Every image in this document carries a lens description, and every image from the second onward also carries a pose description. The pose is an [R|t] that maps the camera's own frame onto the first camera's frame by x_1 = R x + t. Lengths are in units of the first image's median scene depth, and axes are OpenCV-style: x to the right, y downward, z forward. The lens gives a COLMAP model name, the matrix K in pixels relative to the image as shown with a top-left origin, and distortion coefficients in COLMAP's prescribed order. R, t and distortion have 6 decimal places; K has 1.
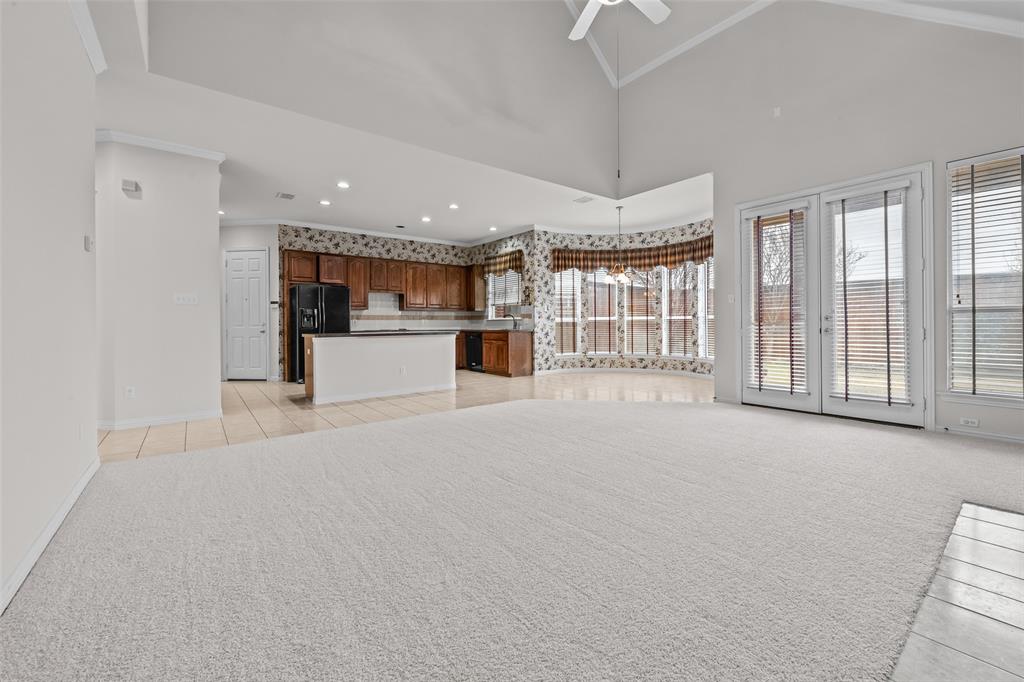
lens RADIAL K [[414.2, 0, 512.8], [0, 414.2, 322.2], [0, 0, 1]] dist [0.000057, -0.003406]
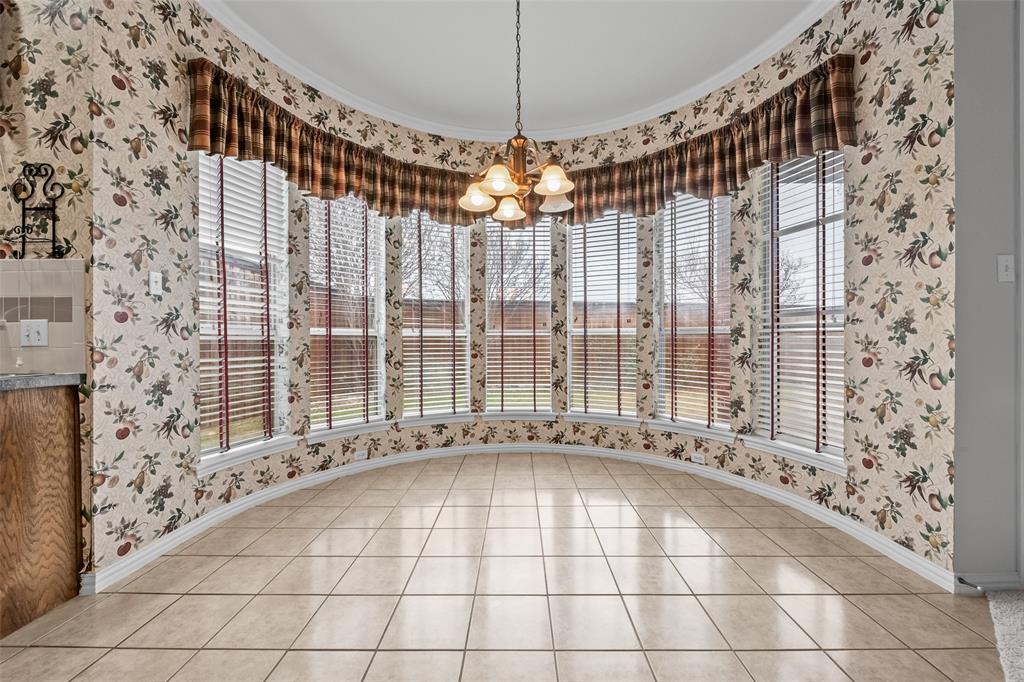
lens RADIAL K [[405.0, 0, 514.3], [0, 405.0, 345.2], [0, 0, 1]] dist [0.001584, -0.003972]
pose [[0.617203, -0.001532, 0.786802, 0.023004], [-0.003143, 0.999985, 0.004413, 0.001719], [-0.786798, -0.005197, 0.617189, 0.678400]]
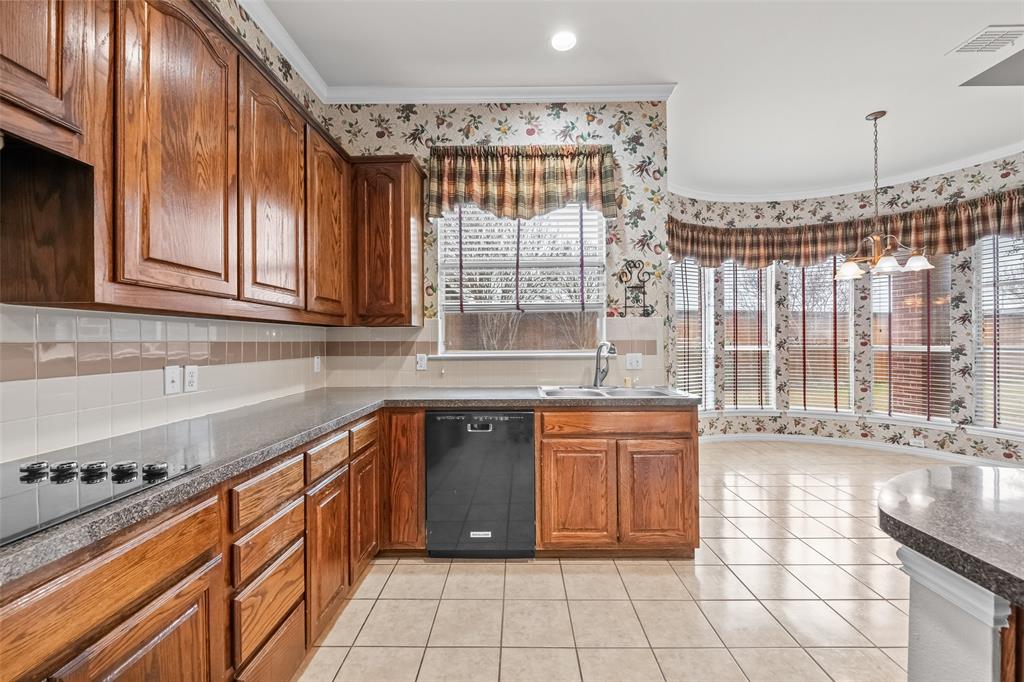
lens RADIAL K [[405.9, 0, 514.0], [0, 405.9, 342.2], [0, 0, 1]] dist [0.001450, -0.003167]
pose [[0.620084, 0.001415, 0.784534, -0.286829], [-0.001066, 0.999999, -0.000961, -0.017918], [-0.784535, -0.000241, 0.620085, 0.854082]]
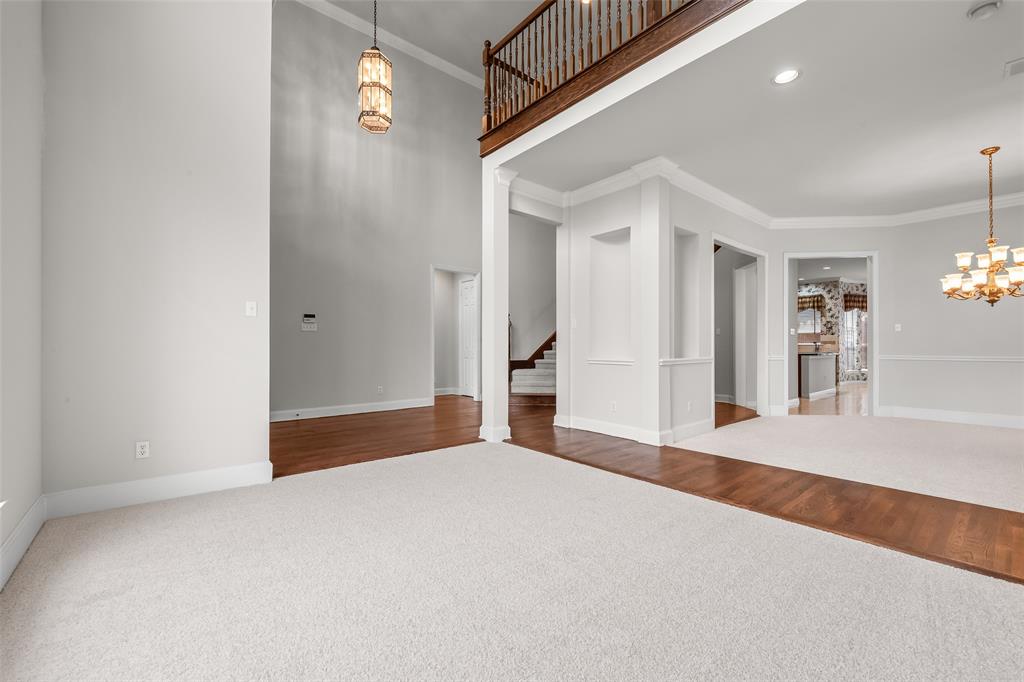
lens RADIAL K [[424.8, 0, 515.5], [0, 424.8, 345.7], [0, 0, 1]] dist [-0.001282, -0.000354]
pose [[0.998995, 0.008528, 0.044002, -1.057066], [-0.008358, 0.999957, -0.004053, 0.010094], [-0.044034, 0.003681, 0.999023, -0.366689]]
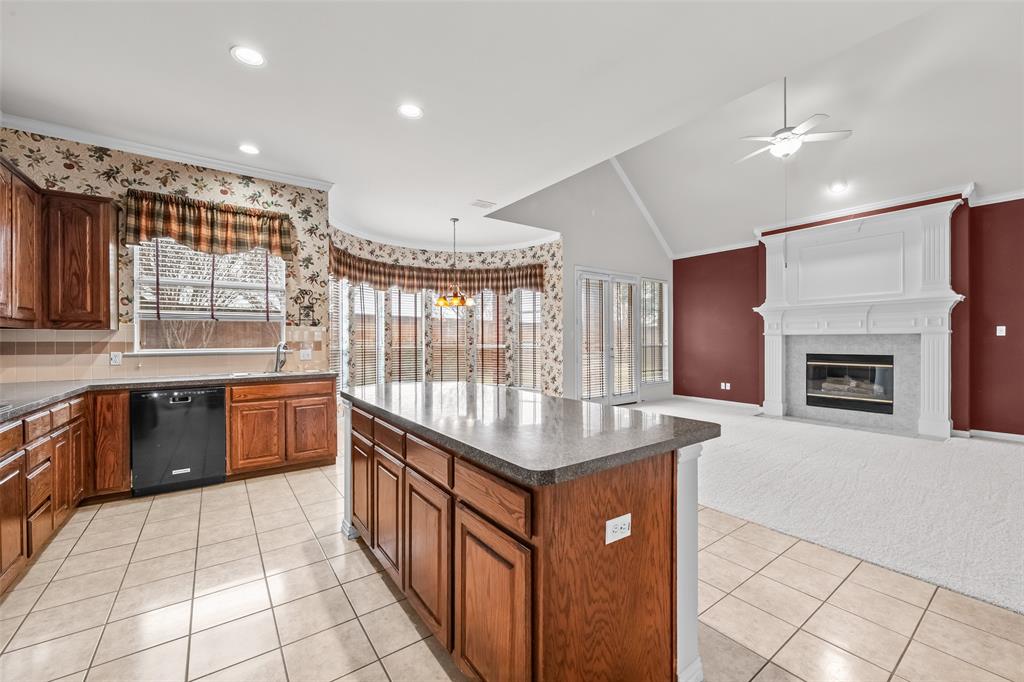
lens RADIAL K [[405.9, 0, 514.0], [0, 405.9, 342.2], [0, 0, 1]] dist [0.001450, -0.003167]
pose [[0.024566, 0.003291, 0.999693, -0.473729], [0.000094, 0.999995, -0.003294, -0.016999], [-0.999698, 0.000175, 0.024566, 0.706294]]
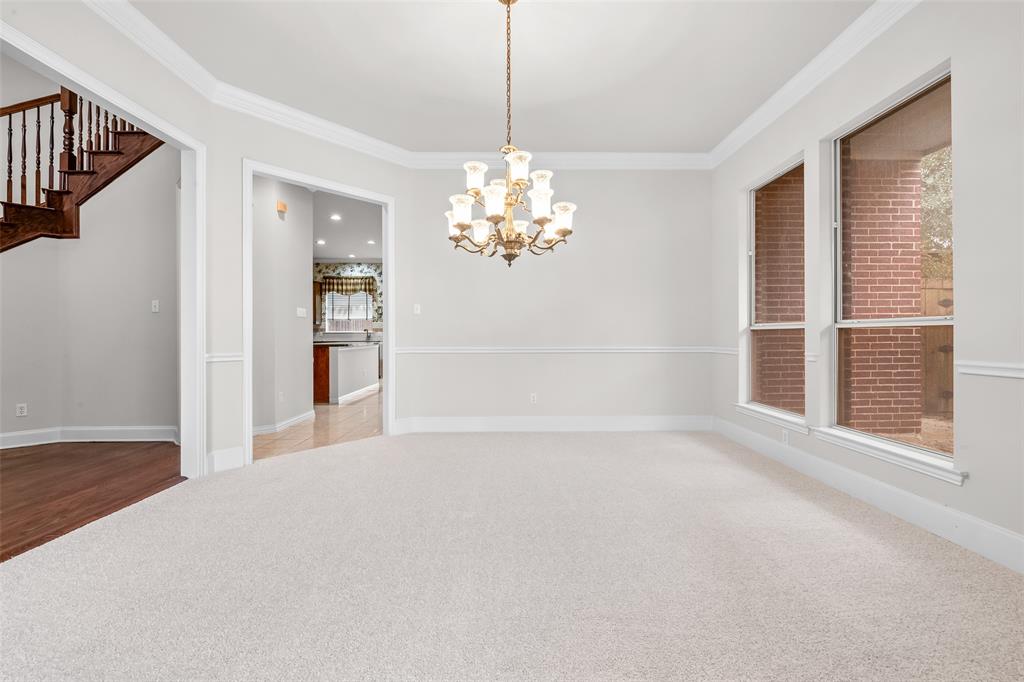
lens RADIAL K [[405.9, 0, 514.0], [0, 405.9, 342.2], [0, 0, 1]] dist [0.001450, -0.003167]
pose [[0.598935, -0.004799, 0.800784, -0.697517], [-0.006418, 0.999921, 0.010793, 0.005614], [-0.800772, -0.011604, 0.598857, -0.064411]]
